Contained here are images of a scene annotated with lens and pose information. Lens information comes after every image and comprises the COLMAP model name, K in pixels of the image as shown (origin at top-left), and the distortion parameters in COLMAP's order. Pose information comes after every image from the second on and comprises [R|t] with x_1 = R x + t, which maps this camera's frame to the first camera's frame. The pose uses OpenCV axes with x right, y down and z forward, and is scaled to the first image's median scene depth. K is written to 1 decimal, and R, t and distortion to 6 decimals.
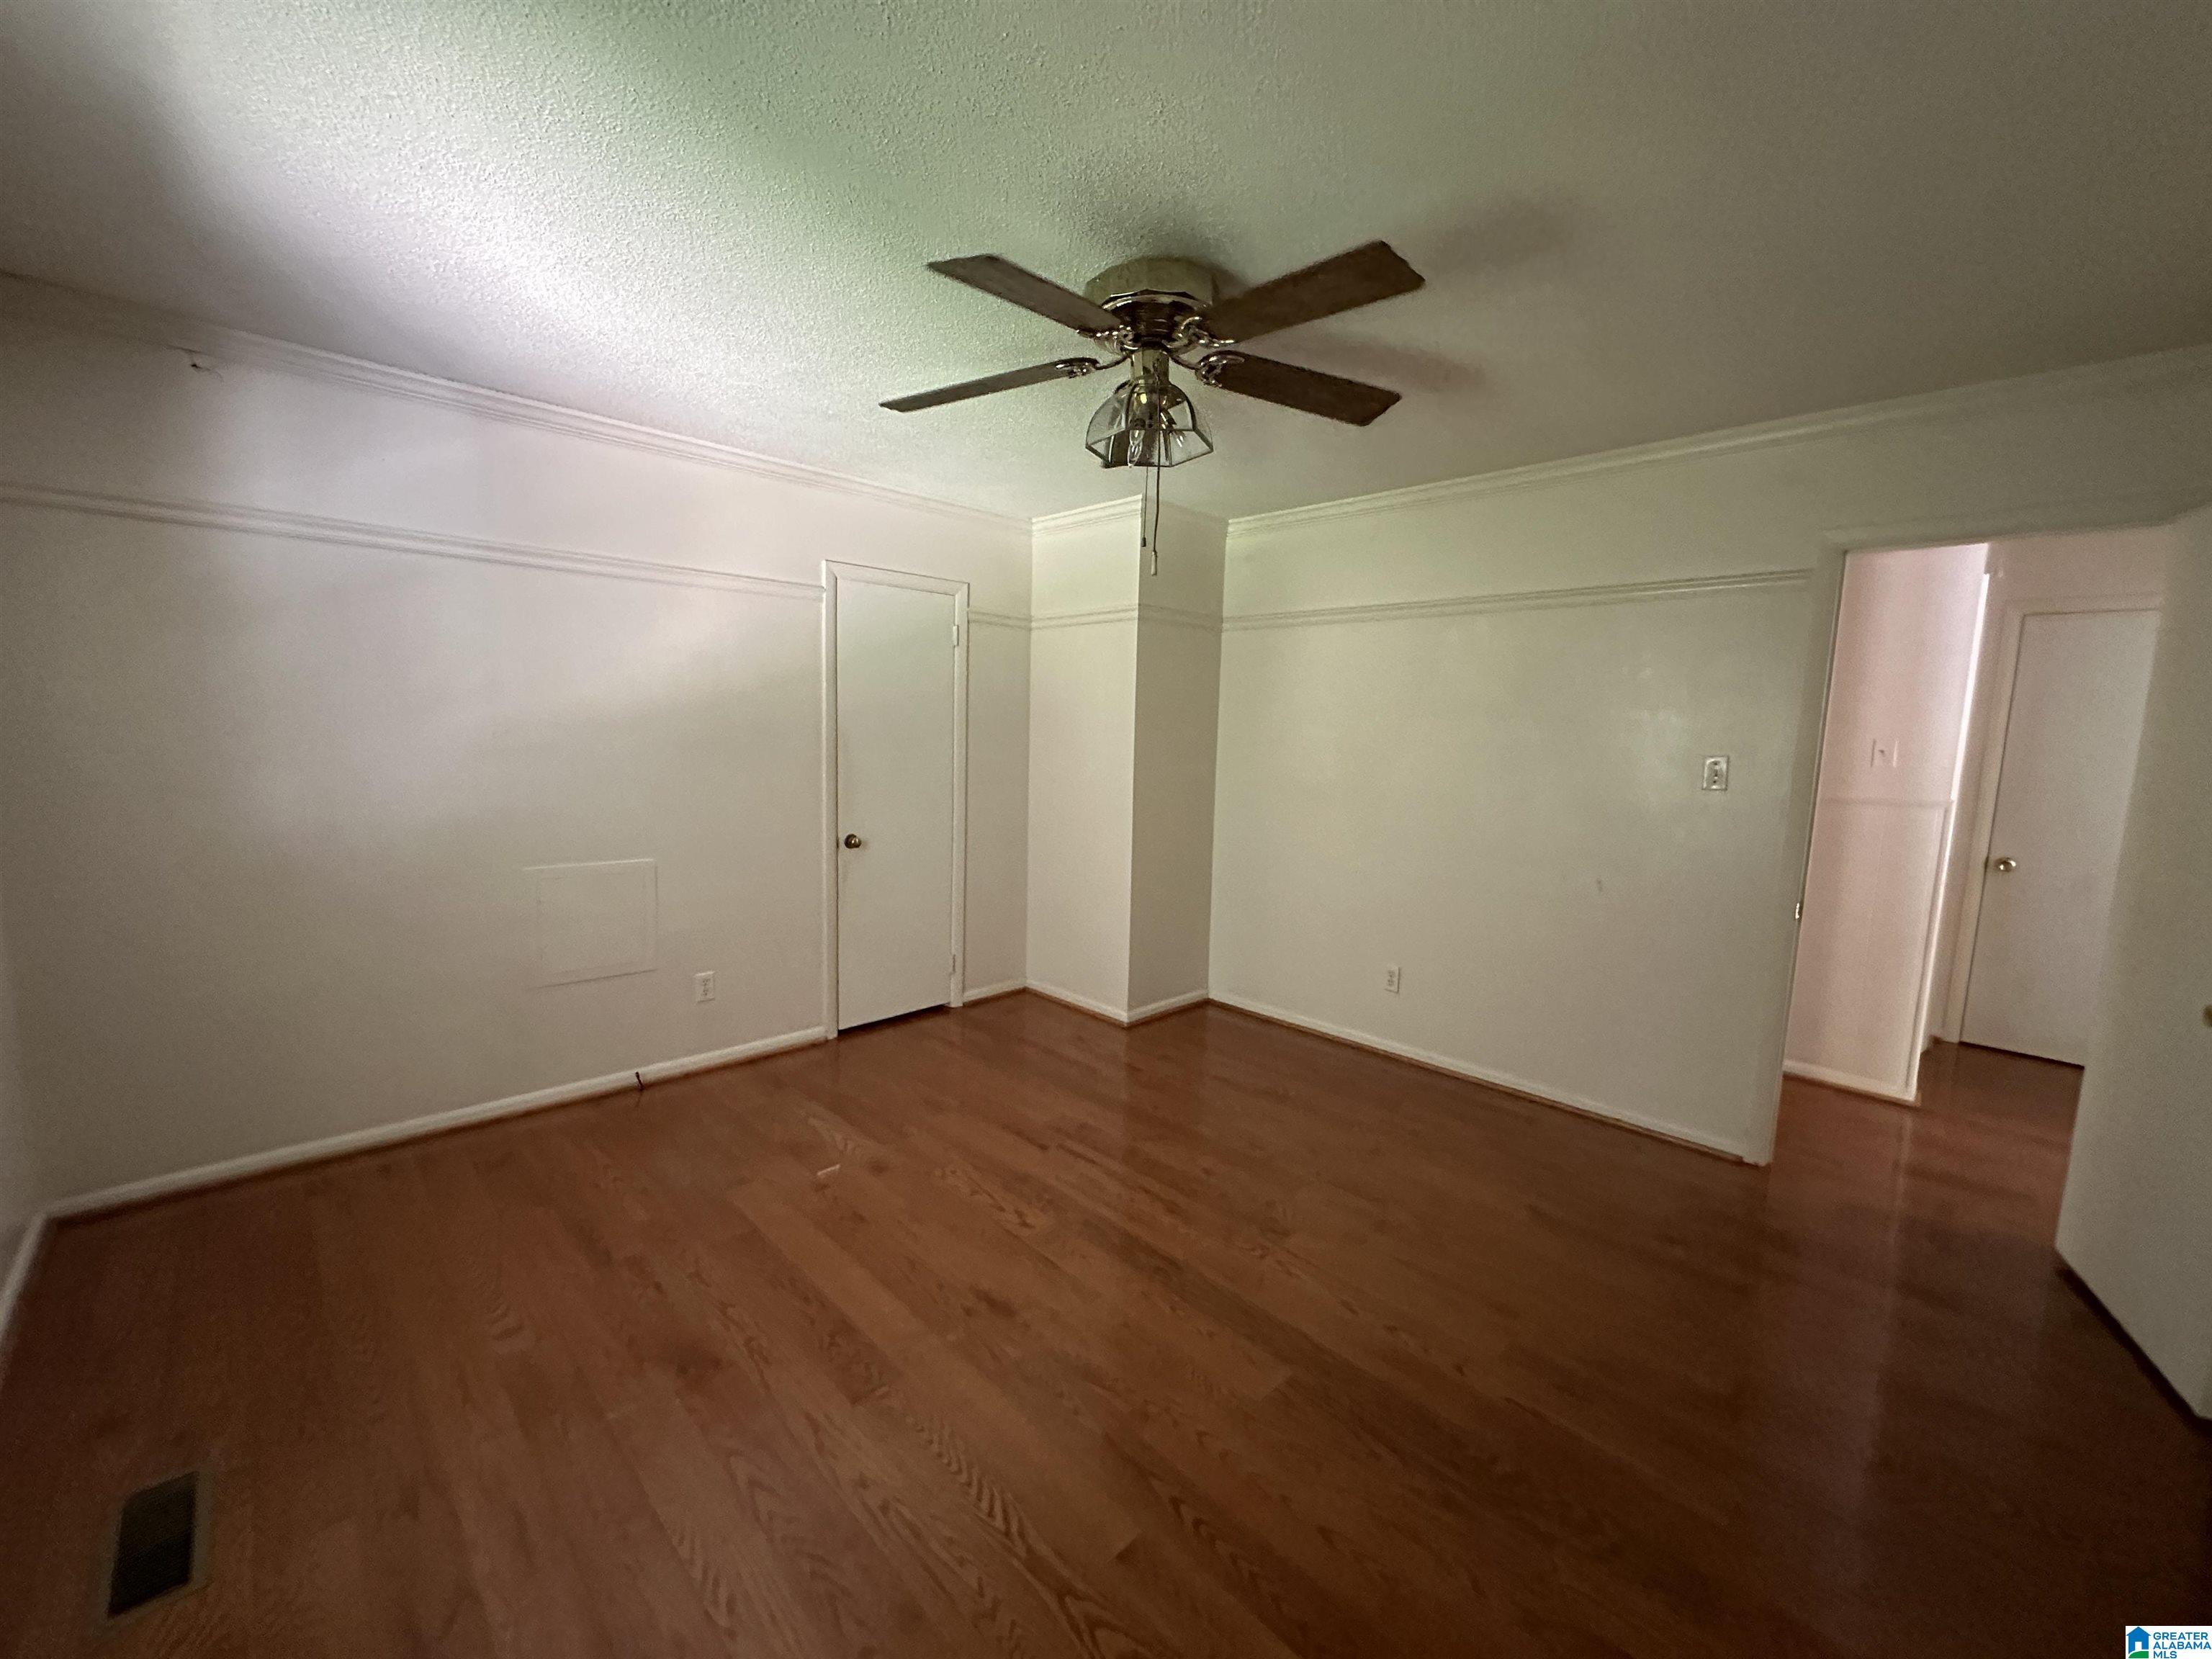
lens RADIAL K [[880.7, 0, 1106.0], [0, 880.7, 829.5], [0, 0, 1]] dist [-0.001113, -0.000143]
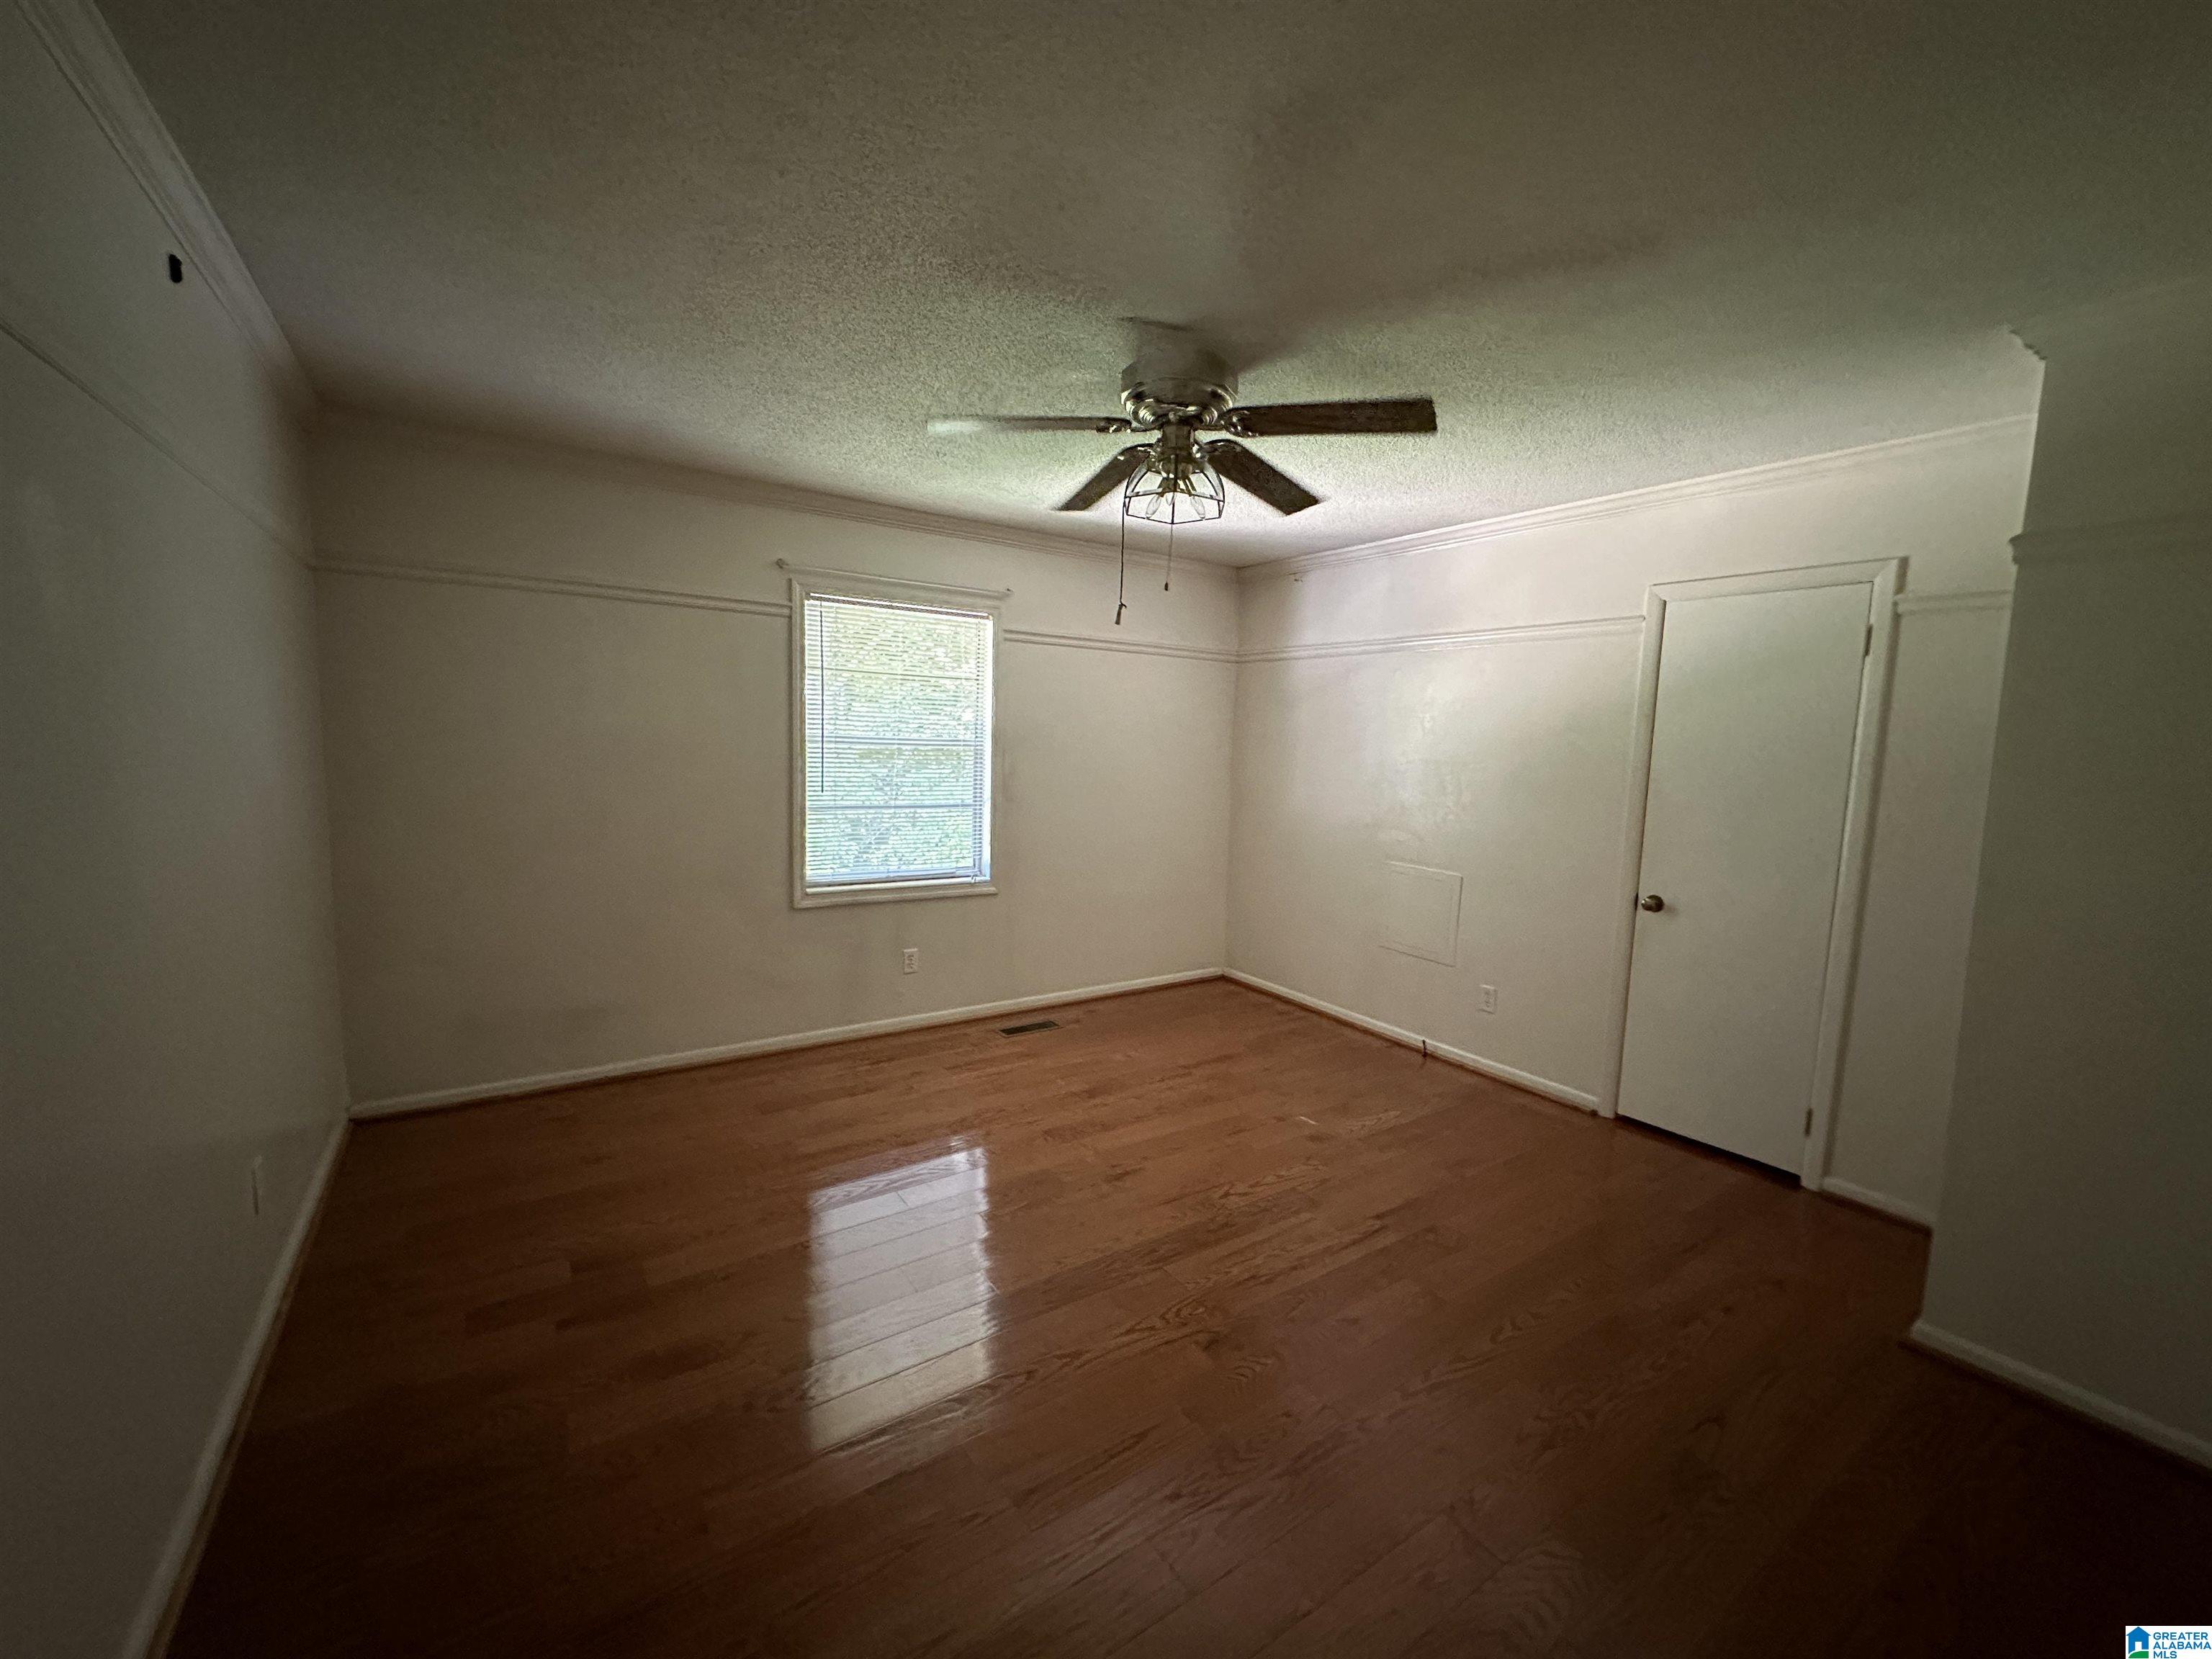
lens RADIAL K [[880.7, 0, 1106.0], [0, 880.7, 829.5], [0, 0, 1]] dist [-0.001113, -0.000143]
pose [[-0.169833, 0.071209, -0.982897, 0.738065], [-0.153154, 0.983360, 0.097706, -0.068815], [0.973499, 0.167128, -0.156101, 0.696988]]
